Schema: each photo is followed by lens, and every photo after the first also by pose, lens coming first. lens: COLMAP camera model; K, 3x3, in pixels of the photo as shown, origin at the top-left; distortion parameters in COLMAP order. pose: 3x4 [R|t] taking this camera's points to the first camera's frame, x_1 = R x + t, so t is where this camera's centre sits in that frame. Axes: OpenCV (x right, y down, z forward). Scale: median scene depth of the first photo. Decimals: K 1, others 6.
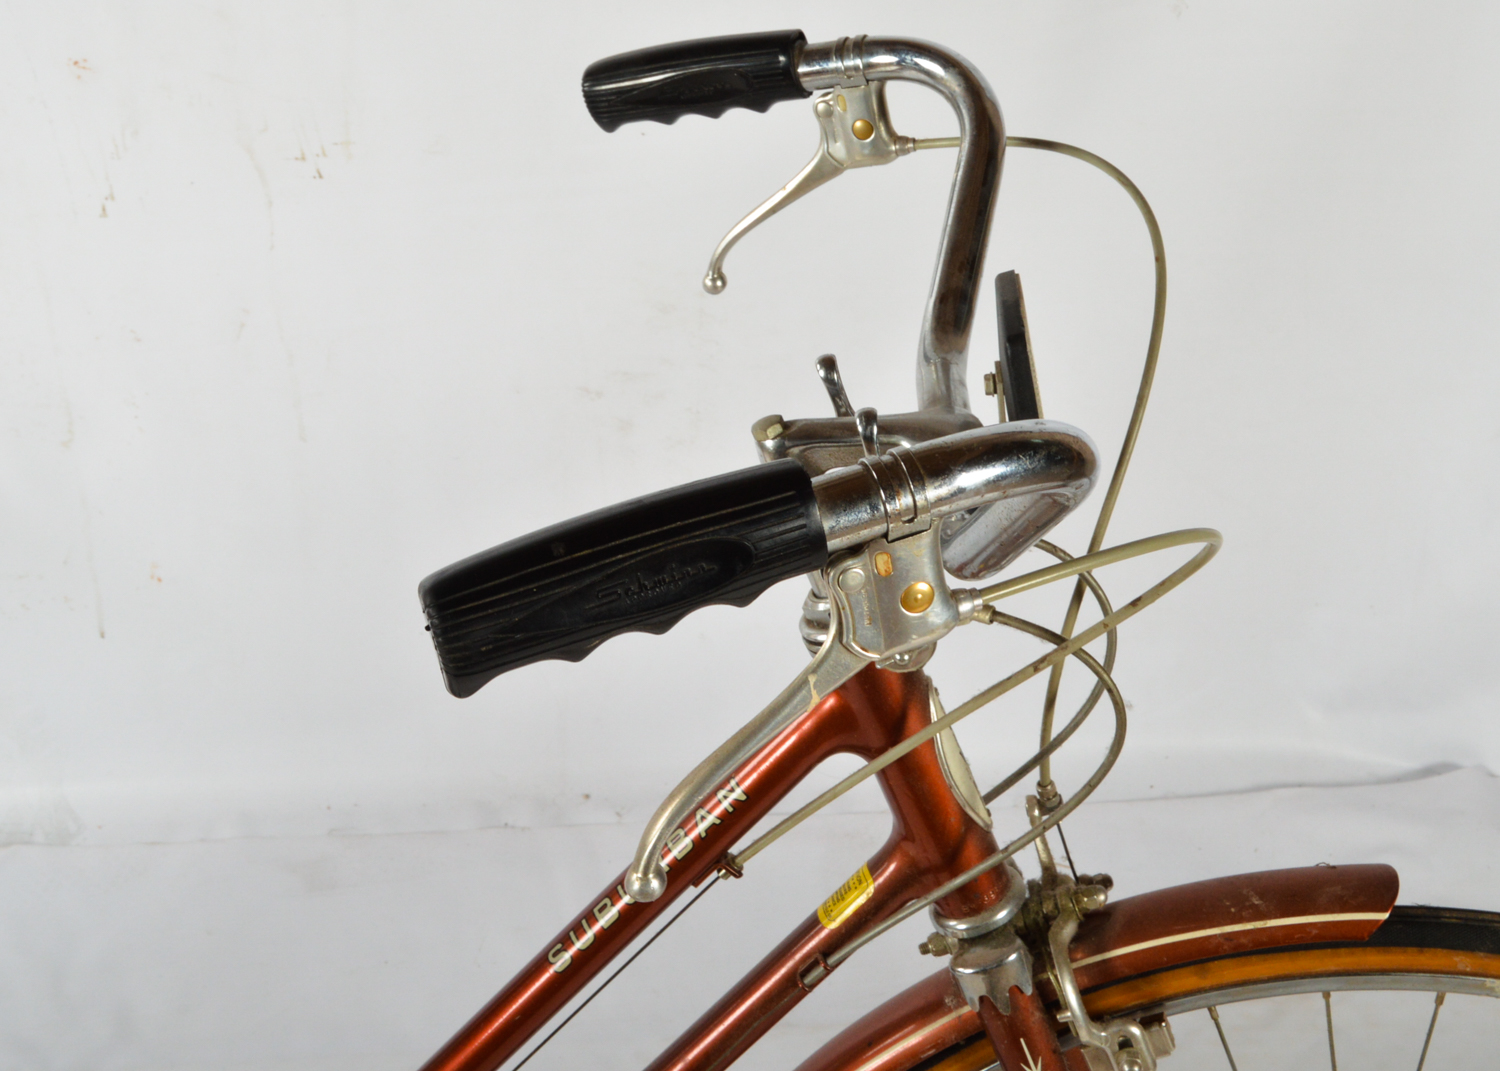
lens RADIAL K [[2305.0, 0, 842.4], [0, 2305.0, 551.0], [0, 0, 1]] dist [-0.017810, 0.000000]
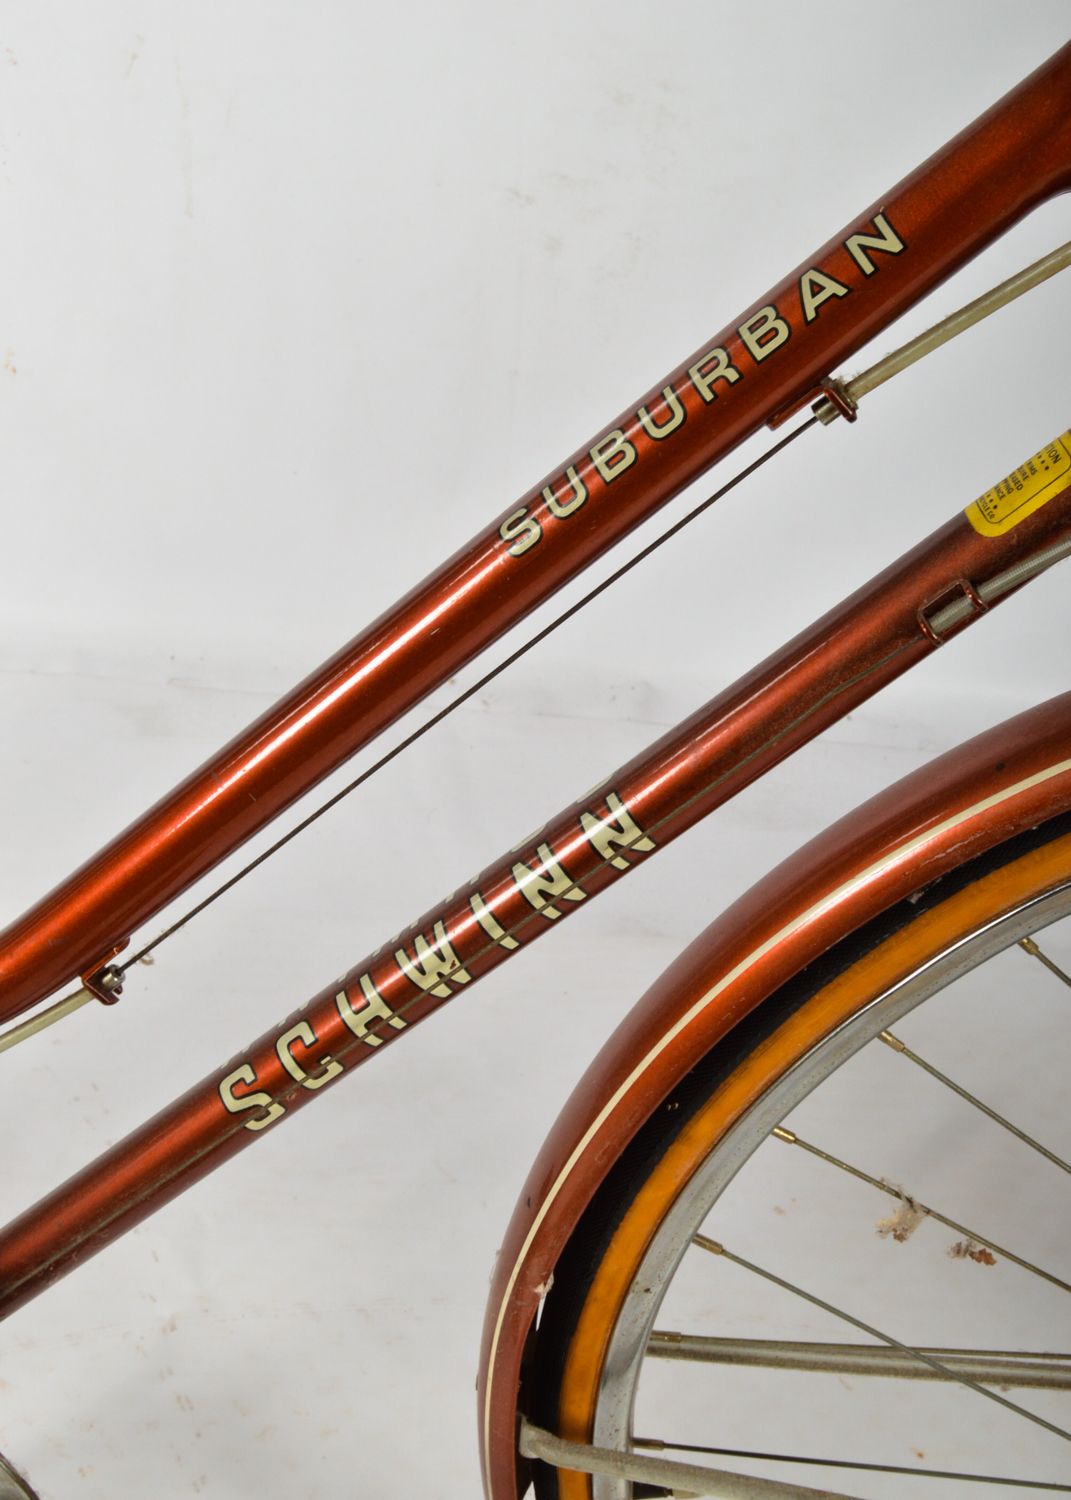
lens RADIAL K [[1941.8, 0, 545.9], [0, 1941.8, 807.7], [0, 0, 1]] dist [-0.012269, 0.000000]
pose [[0.991475, 0.125695, -0.034313, -0.090214], [-0.122978, 0.989774, 0.072274, 0.208670], [0.043047, -0.067438, 0.996794, 0.502410]]
